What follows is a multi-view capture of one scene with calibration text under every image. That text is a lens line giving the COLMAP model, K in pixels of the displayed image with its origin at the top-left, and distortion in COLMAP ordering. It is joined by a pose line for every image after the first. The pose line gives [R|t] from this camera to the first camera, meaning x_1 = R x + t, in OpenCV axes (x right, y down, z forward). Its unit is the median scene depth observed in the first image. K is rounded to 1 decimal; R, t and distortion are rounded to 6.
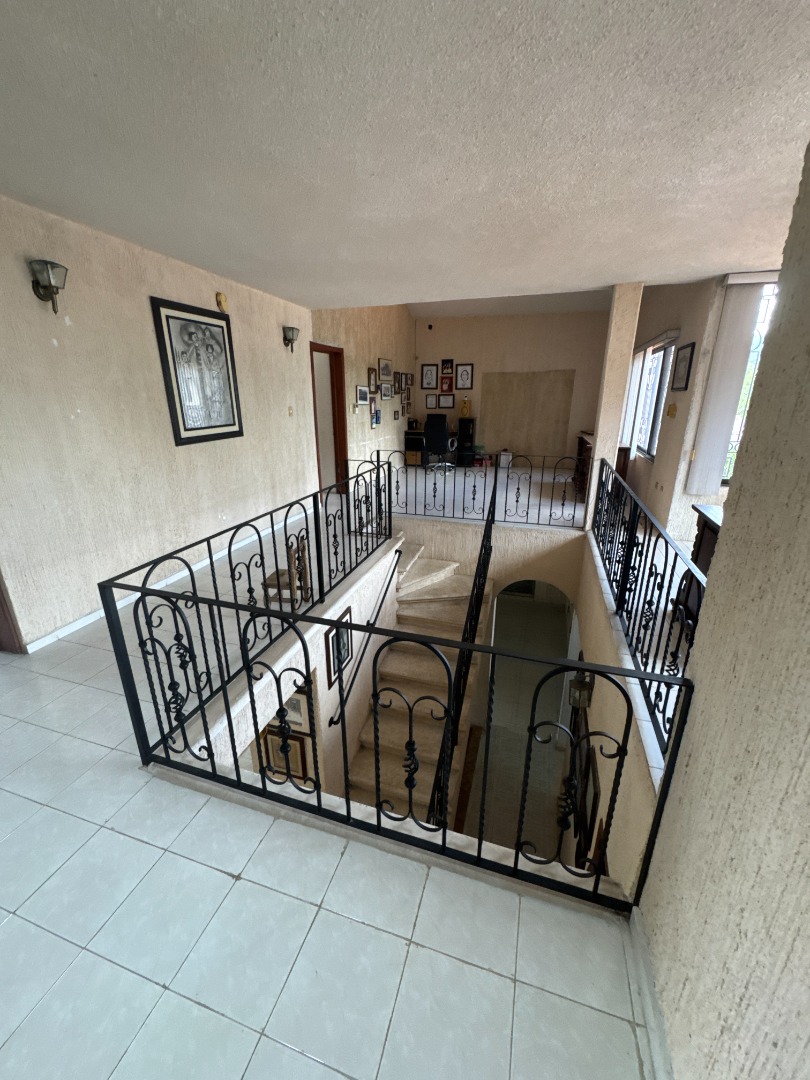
lens RADIAL K [[425.3, 0, 405.0], [0, 425.3, 540.0], [0, 0, 1]] dist [-0.006888, 0.000344]
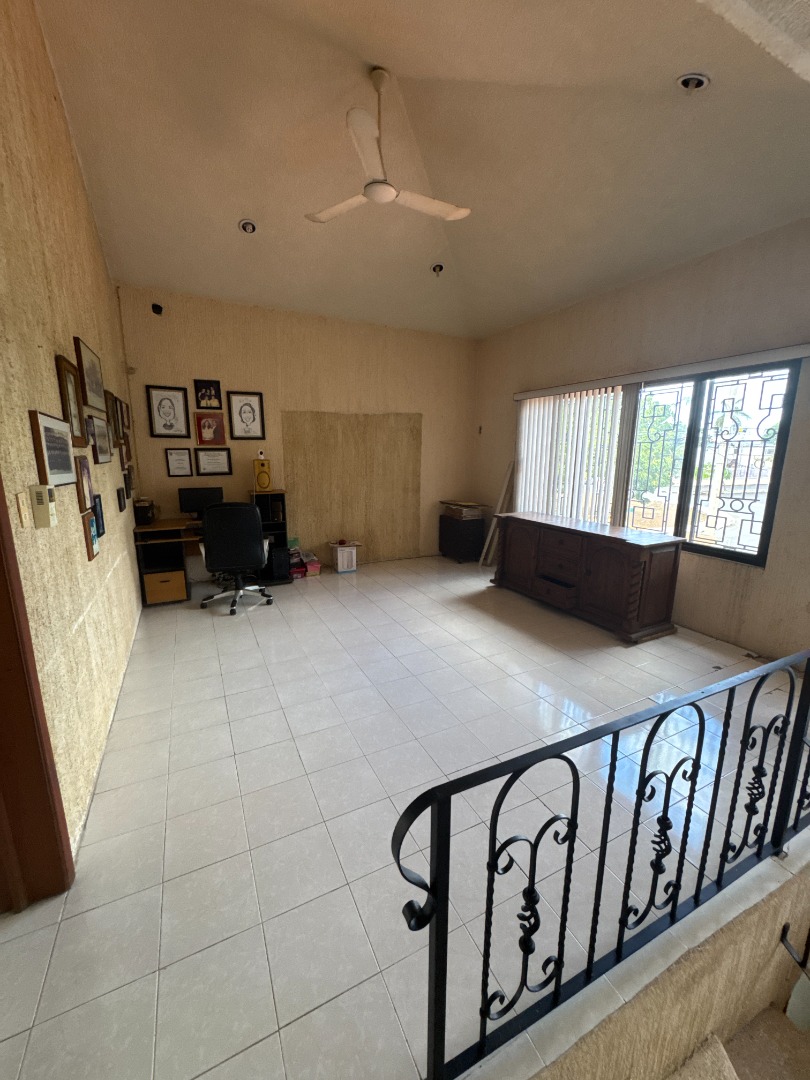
lens RADIAL K [[425.3, 0, 405.0], [0, 425.3, 540.0], [0, 0, 1]] dist [-0.006888, 0.000344]
pose [[0.712630, -0.141940, 0.687031, -0.101787], [0.221862, 0.974654, -0.028766, -0.178334], [-0.665535, 0.172925, 0.726058, 0.520005]]
